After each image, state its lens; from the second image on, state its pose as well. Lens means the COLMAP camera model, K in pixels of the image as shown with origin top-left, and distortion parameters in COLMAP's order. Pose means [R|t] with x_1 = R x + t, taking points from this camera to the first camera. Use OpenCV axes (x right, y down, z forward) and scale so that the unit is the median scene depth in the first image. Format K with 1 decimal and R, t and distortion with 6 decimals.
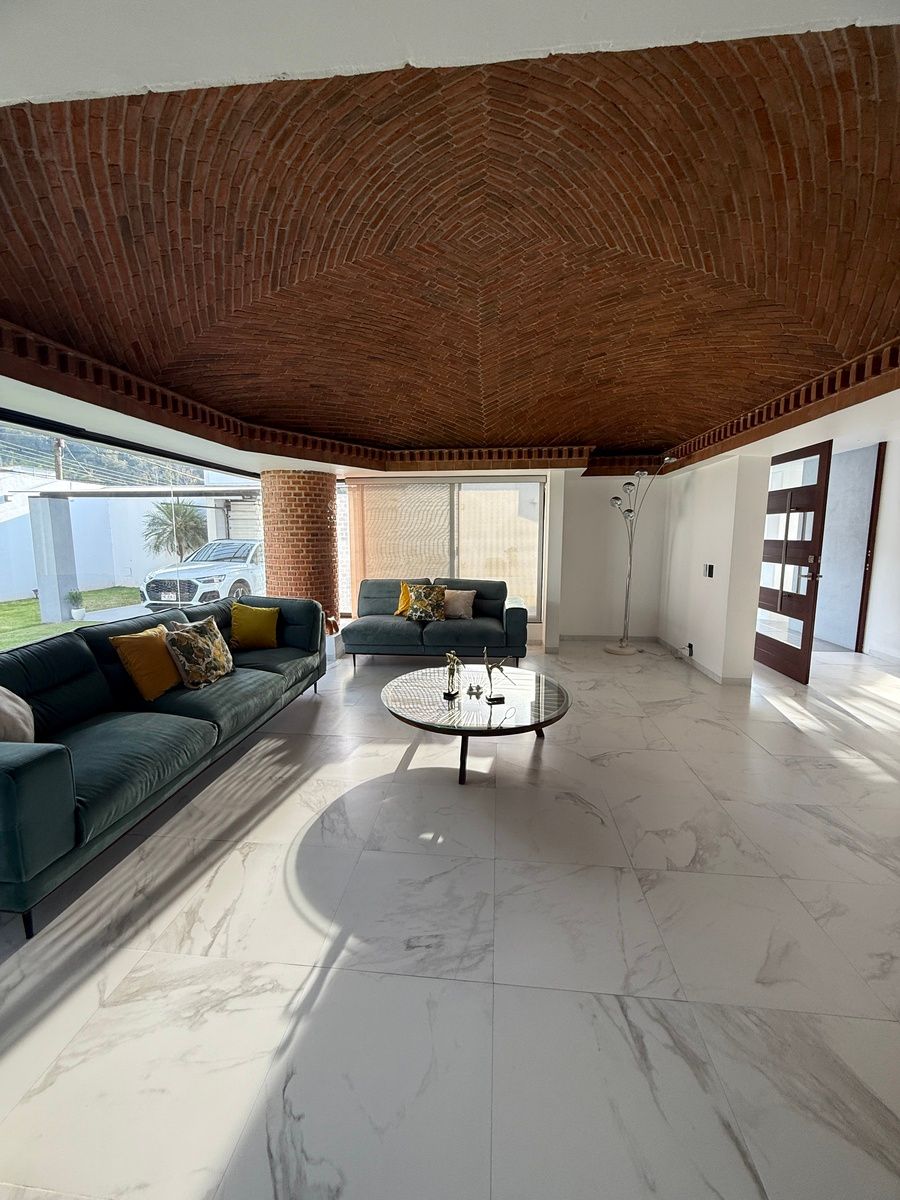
lens RADIAL K [[478.8, 0, 449.1], [0, 478.8, 599.1], [0, 0, 1]] dist [-0.000675, 0.000551]
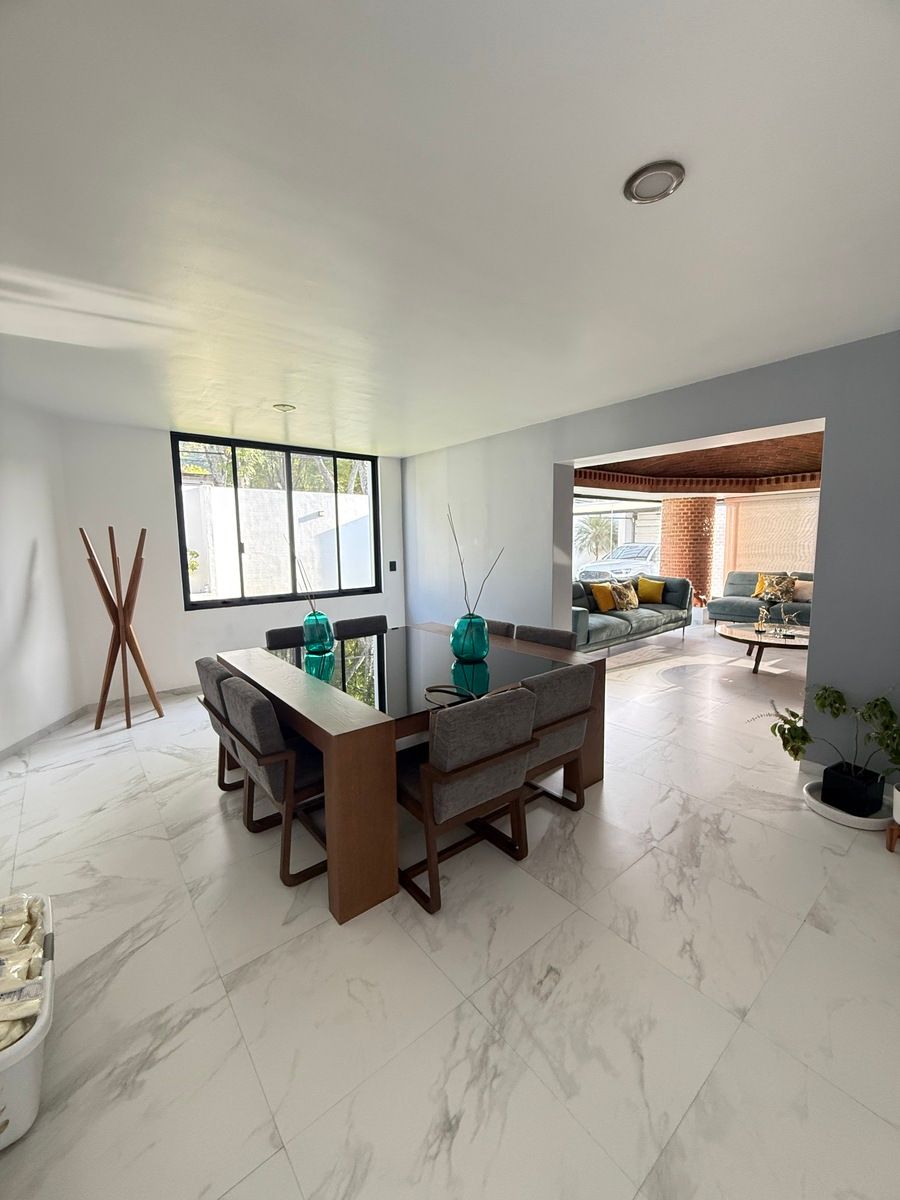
lens RADIAL K [[478.8, 0, 451.2], [0, 478.8, 597.4], [0, 0, 1]] dist [-0.000675, 0.000551]
pose [[0.708770, 0.072157, -0.701739, 0.254693], [-0.079206, 0.996605, 0.022478, 0.076012], [0.700979, 0.039650, 0.712079, -0.624604]]
